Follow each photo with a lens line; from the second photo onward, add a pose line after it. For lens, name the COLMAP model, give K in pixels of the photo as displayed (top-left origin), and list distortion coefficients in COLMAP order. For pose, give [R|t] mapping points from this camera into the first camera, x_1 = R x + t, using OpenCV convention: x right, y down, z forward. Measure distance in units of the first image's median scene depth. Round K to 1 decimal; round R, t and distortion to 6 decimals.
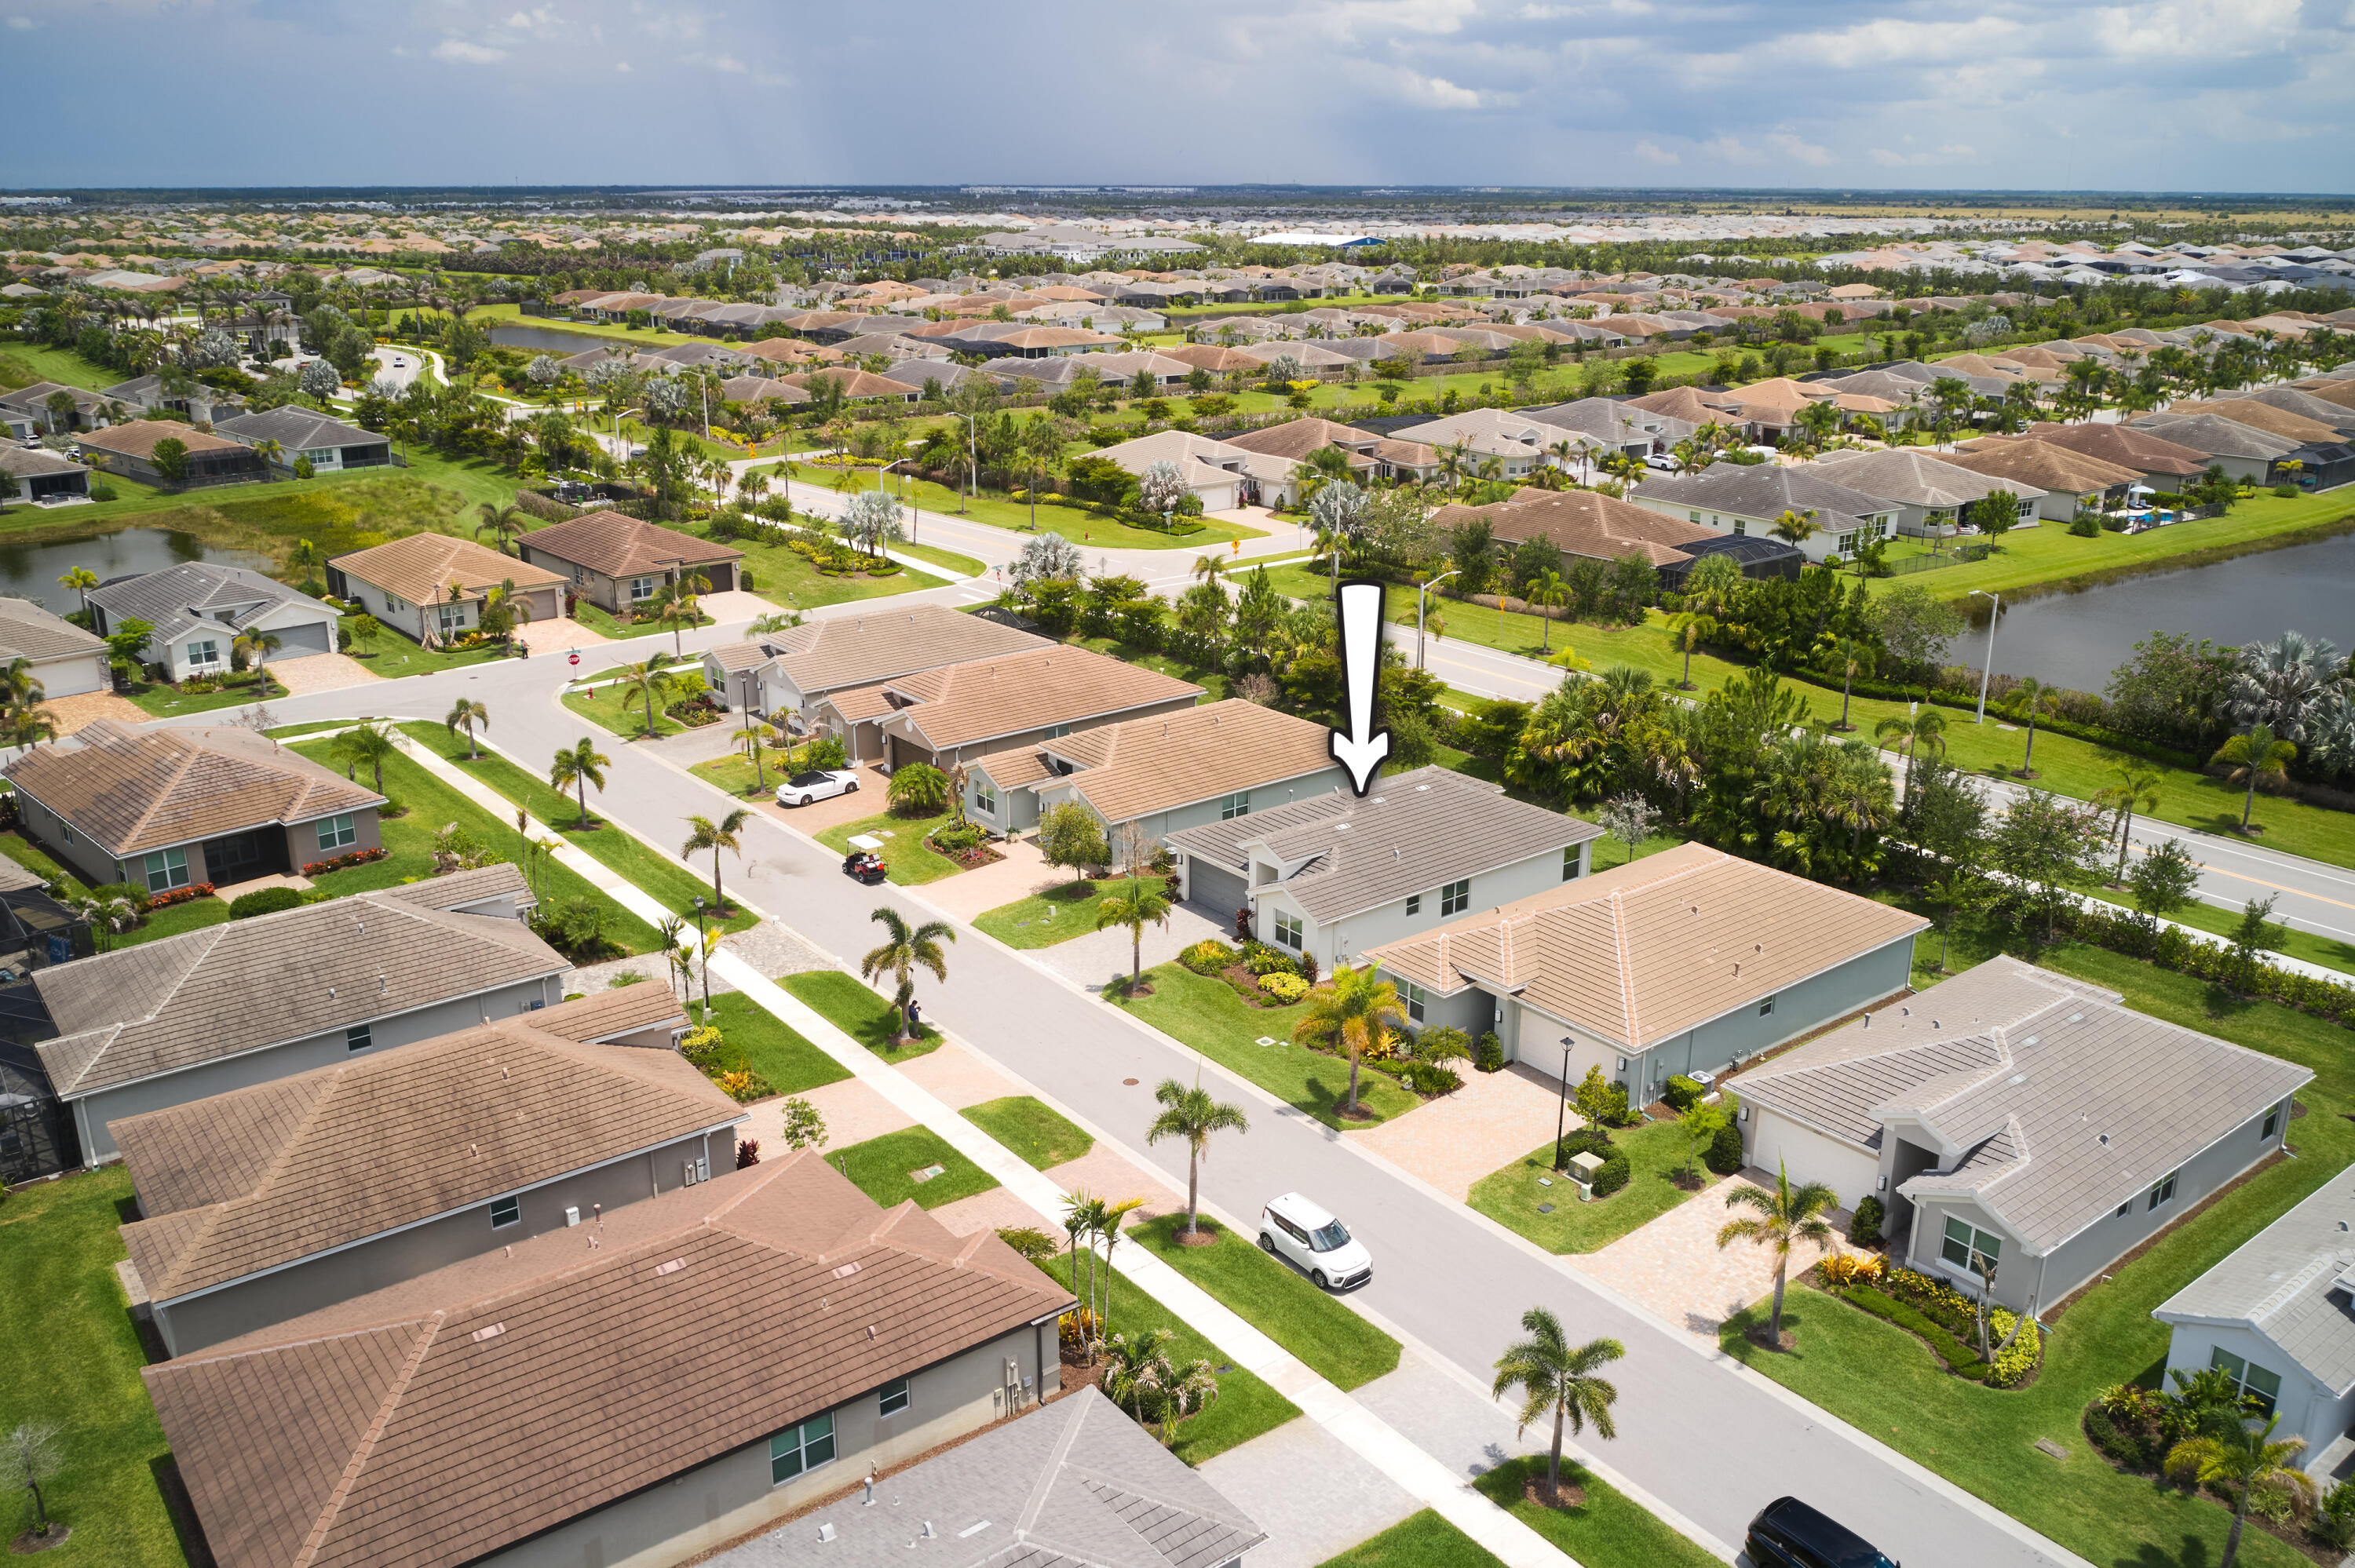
lens RADIAL K [[1857.6, 0, 1161.1], [0, 1857.6, 778.9], [0, 0, 1]] dist [-0.029403, 0.000673]
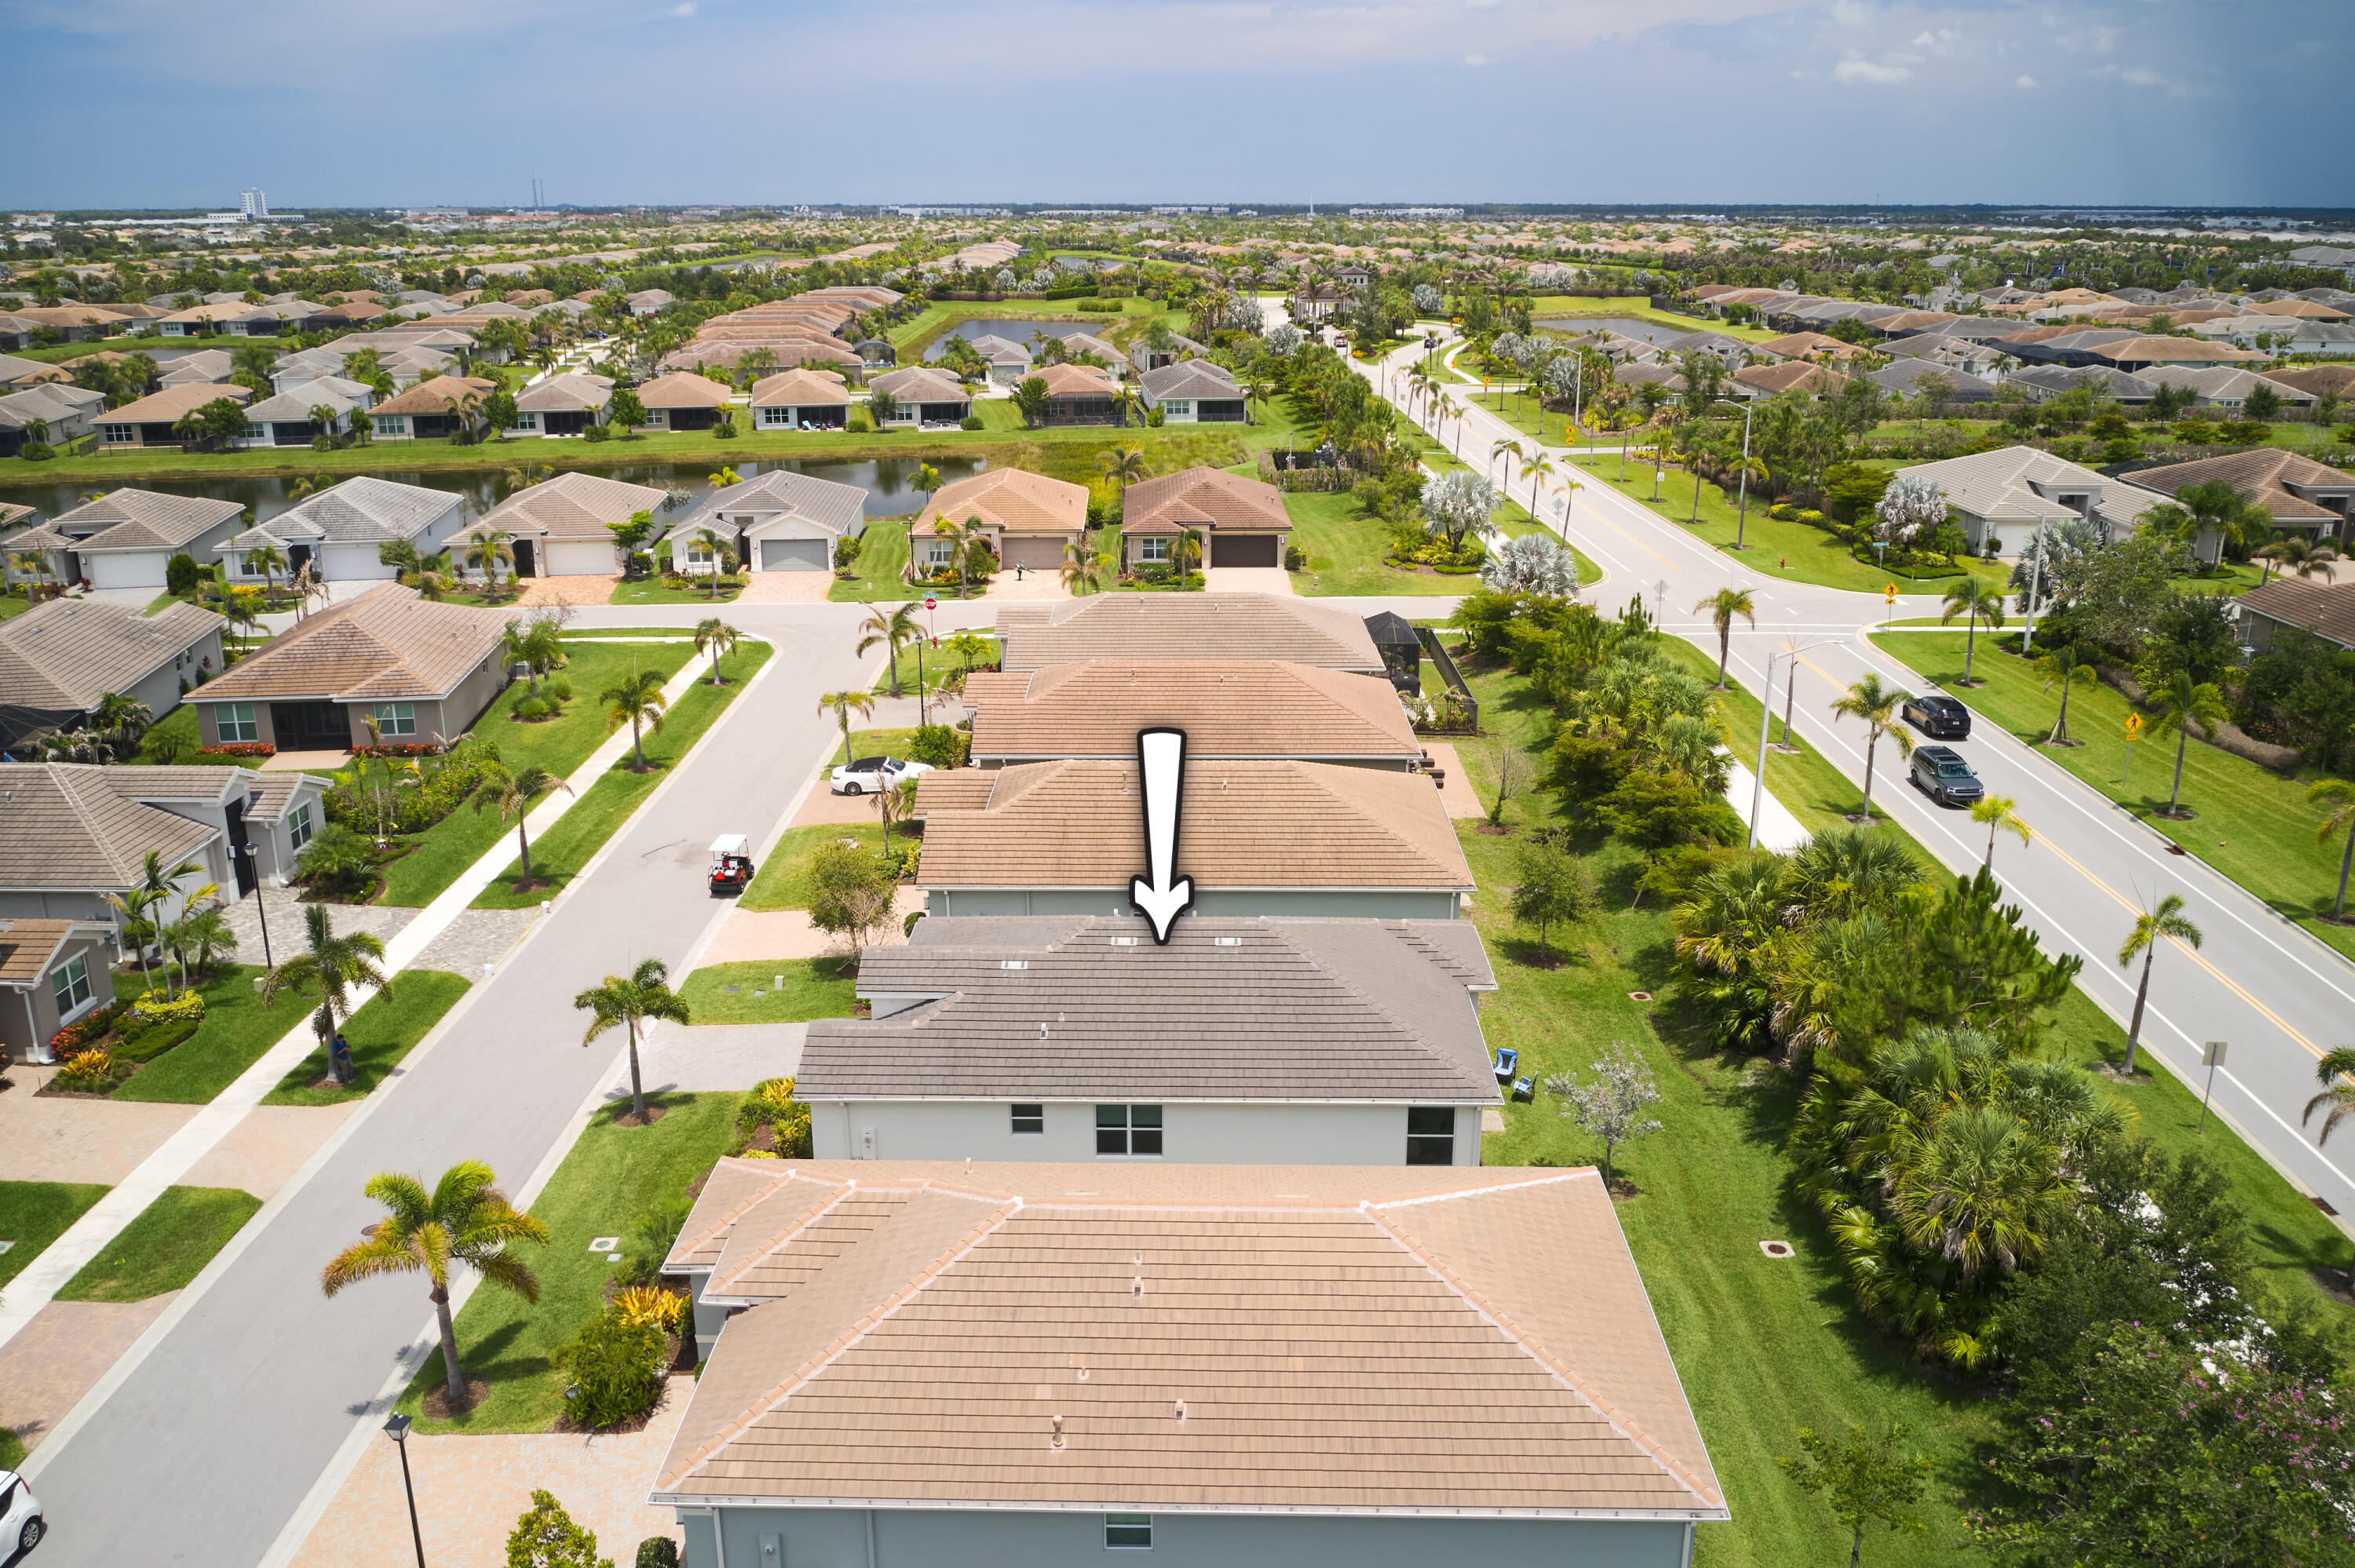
lens RADIAL K [[1857.6, 0, 1161.1], [0, 1857.6, 778.9], [0, 0, 1]] dist [-0.029403, 0.000673]
pose [[0.772862, 0.186625, -0.606511, 0.353753], [-0.193039, 0.979623, 0.055448, -0.055763], [0.604500, 0.074226, 0.793140, 0.375826]]
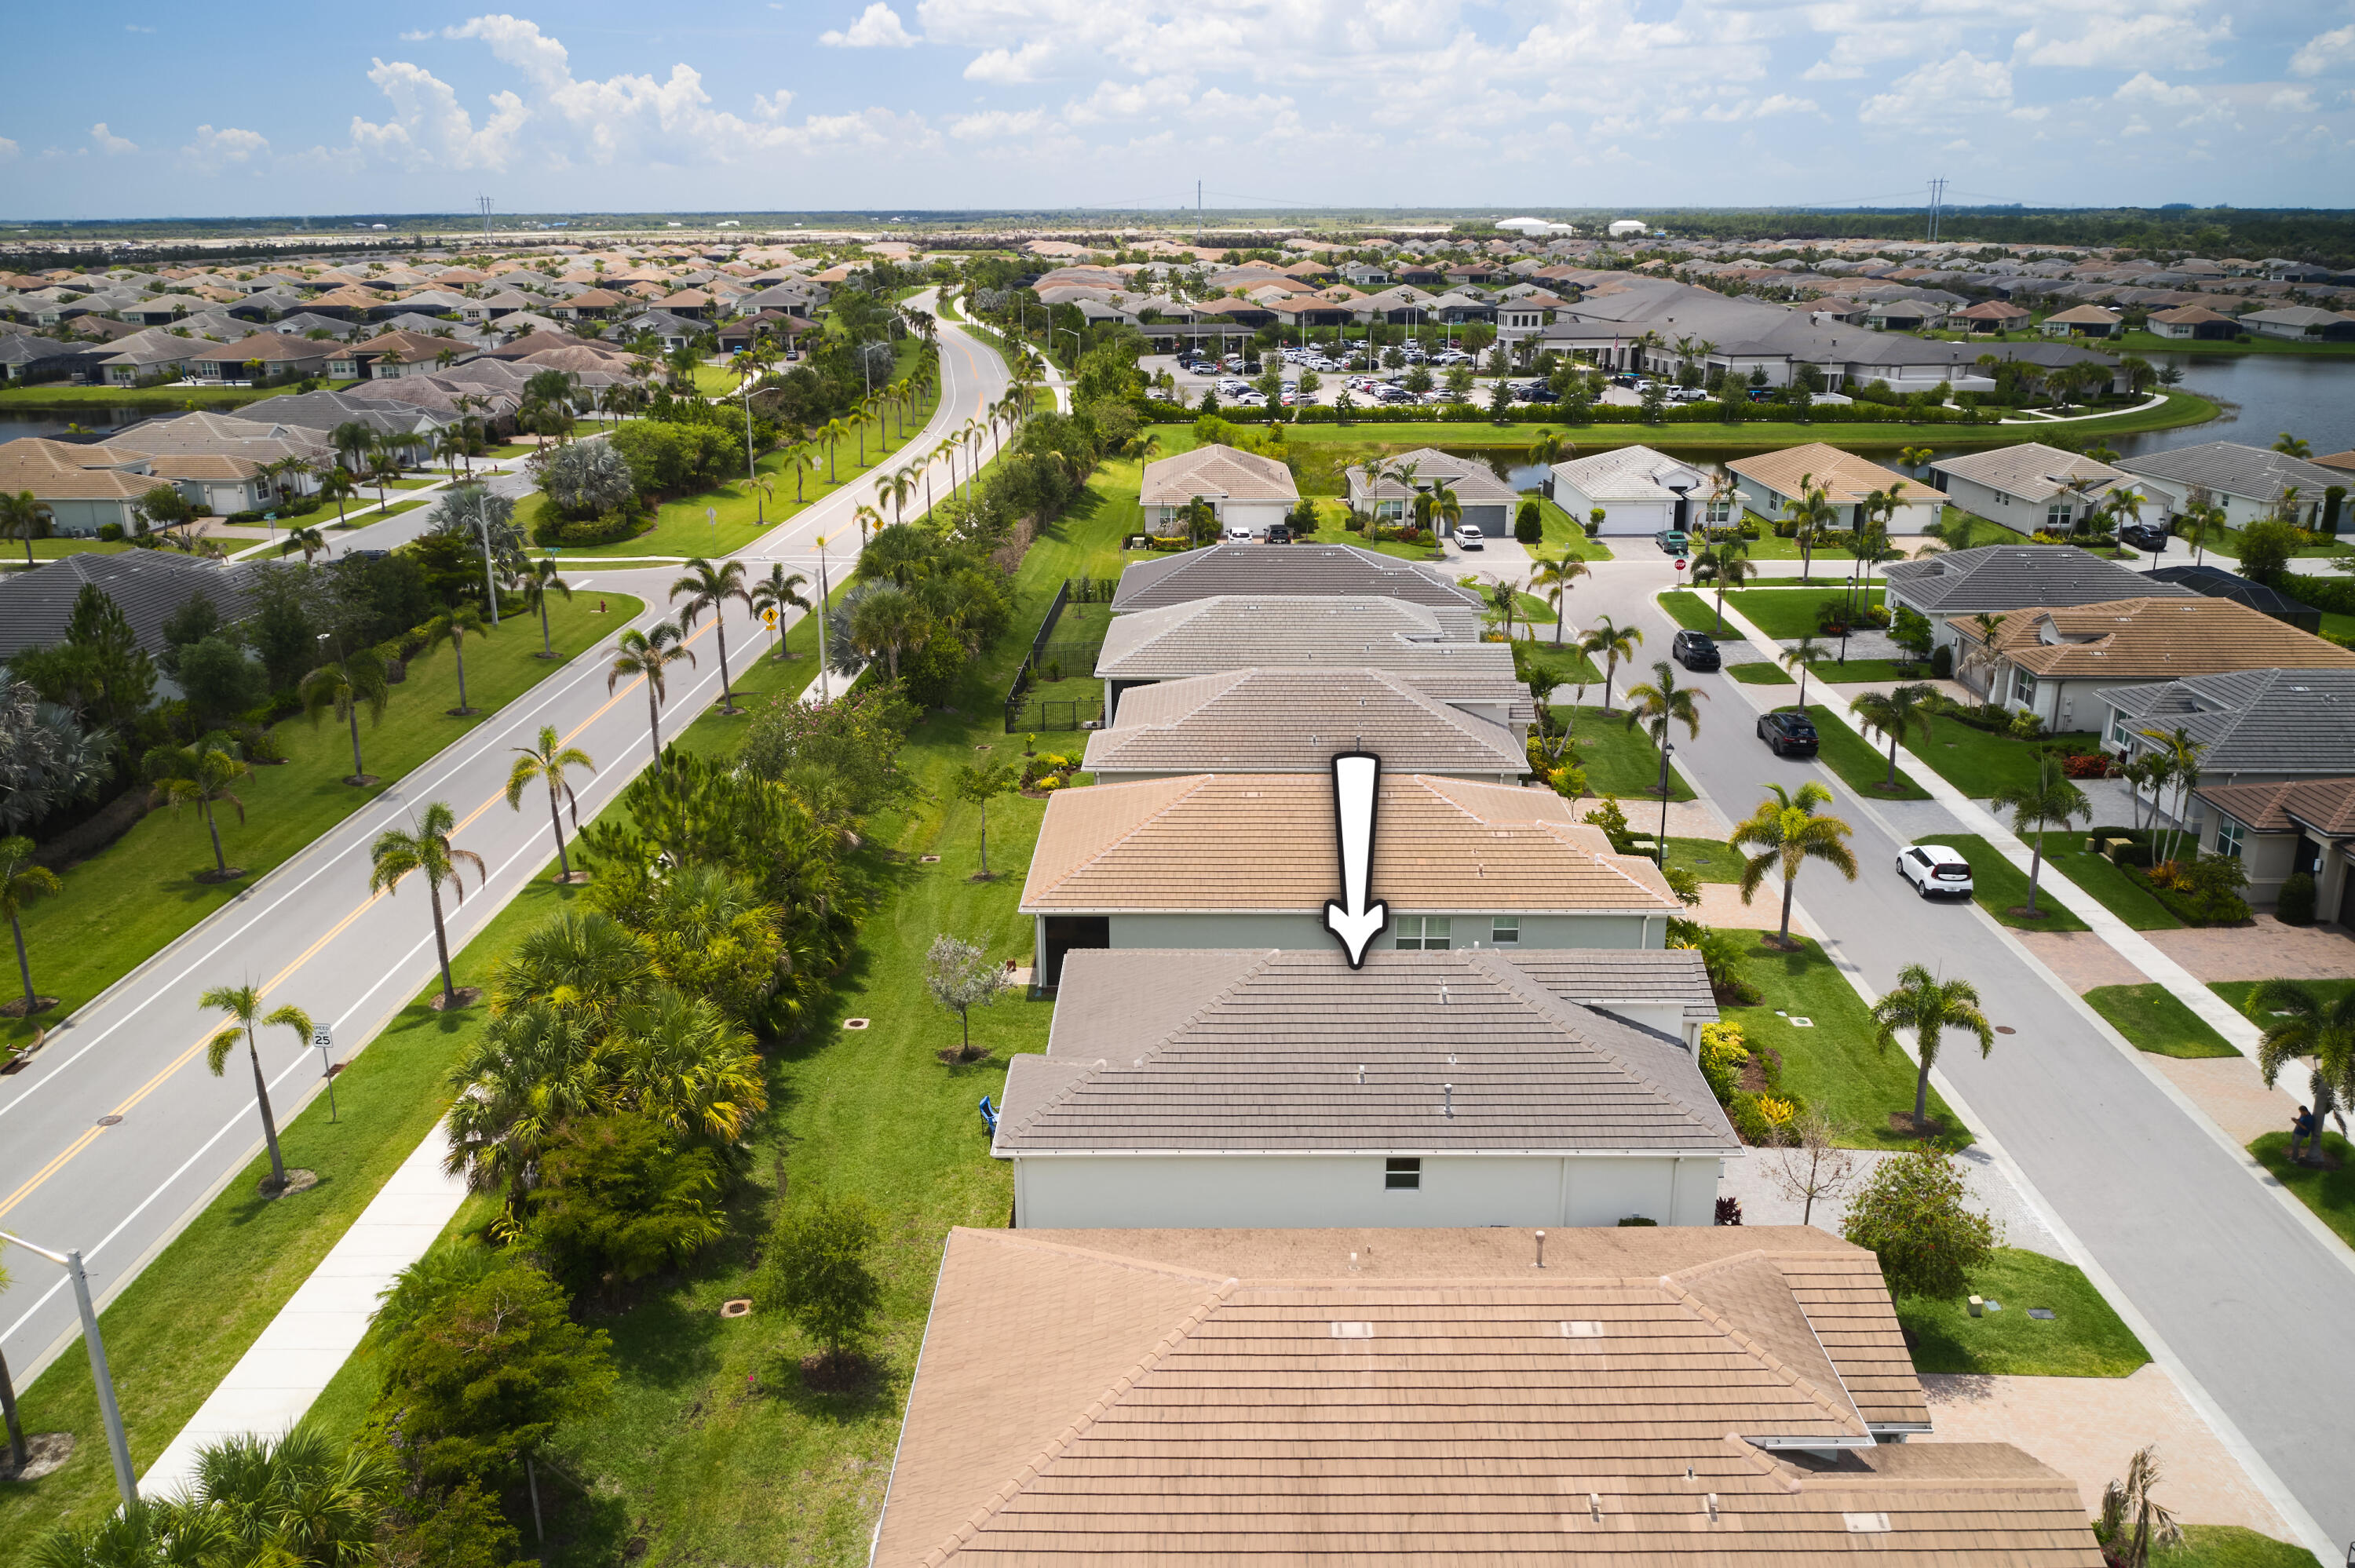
lens RADIAL K [[1844.1, 0, 1177.5], [0, 1844.1, 784.0], [0, 0, 1]] dist [-0.018621, -0.003567]
pose [[-0.779892, -0.184514, 0.598100, -0.120631], [0.196811, 0.834803, 0.514168, -0.255935], [-0.594167, 0.518708, -0.614742, 1.005326]]
